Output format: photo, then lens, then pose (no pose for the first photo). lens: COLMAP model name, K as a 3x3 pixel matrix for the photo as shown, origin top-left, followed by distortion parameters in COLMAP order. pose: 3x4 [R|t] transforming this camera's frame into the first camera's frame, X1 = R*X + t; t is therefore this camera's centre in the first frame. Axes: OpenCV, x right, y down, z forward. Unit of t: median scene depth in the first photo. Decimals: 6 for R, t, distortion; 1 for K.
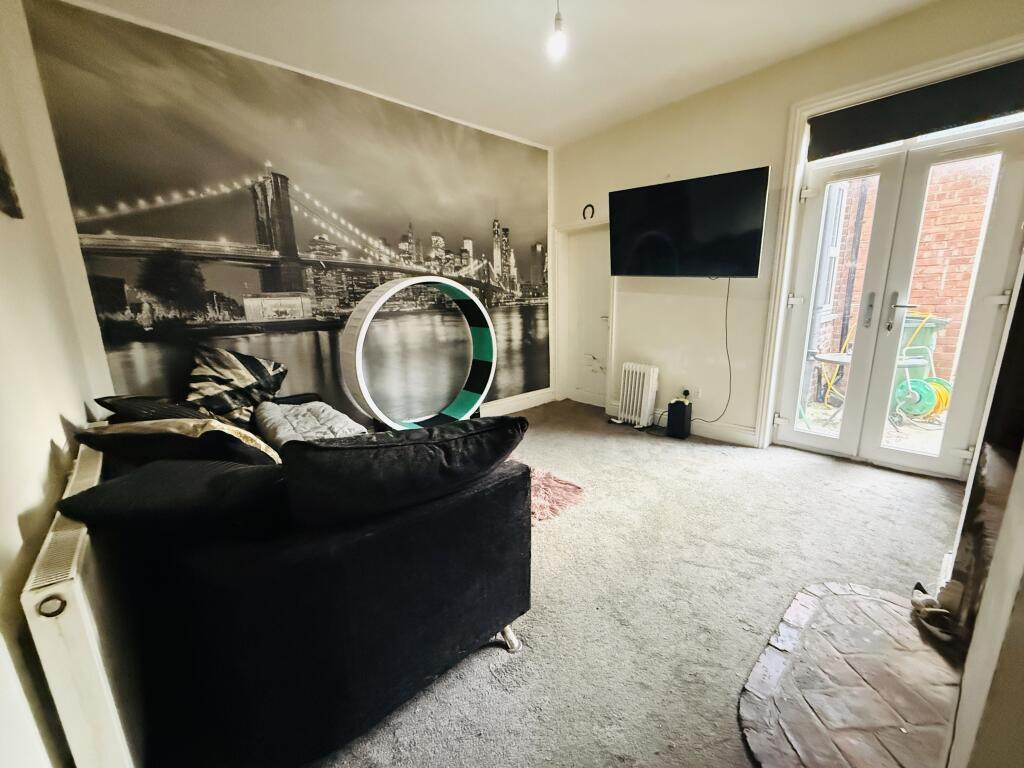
lens RADIAL K [[398.6, 0, 522.2], [0, 398.6, 382.5], [0, 0, 1]] dist [0.000865, 0.000188]
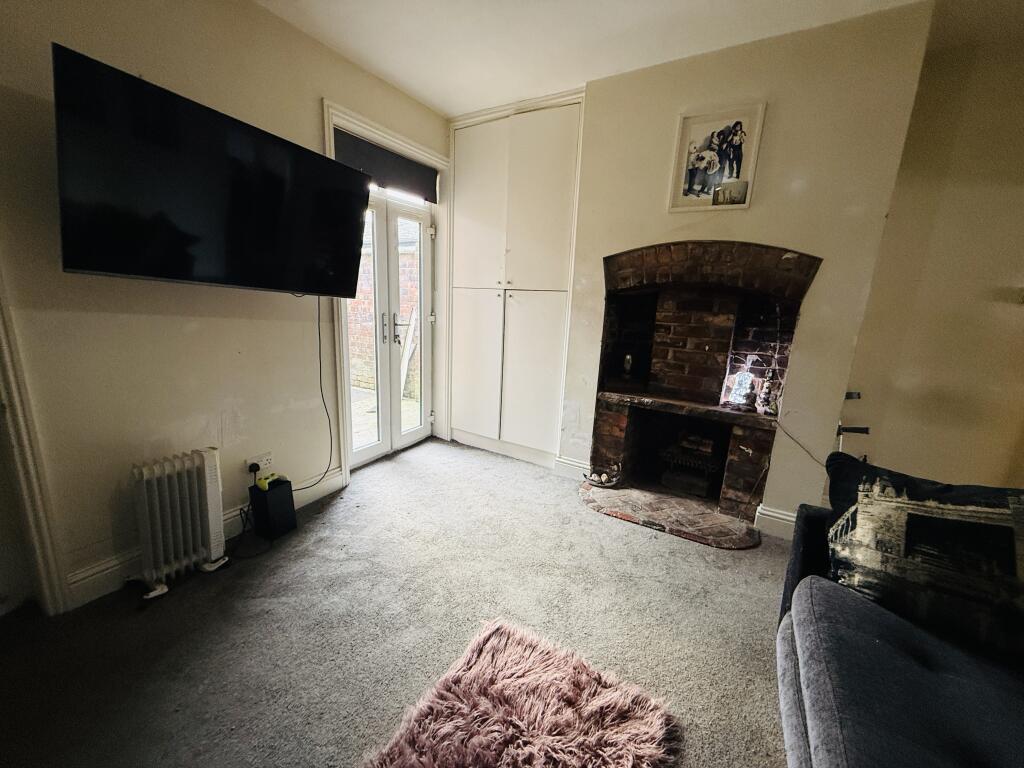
lens RADIAL K [[398.6, 0, 522.2], [0, 398.6, 382.5], [0, 0, 1]] dist [0.000865, 0.000188]
pose [[-0.258343, -0.195378, 0.946090, -0.348466], [0.176935, 0.953200, 0.245161, -0.231755], [-0.949712, 0.230732, -0.211683, 0.871169]]
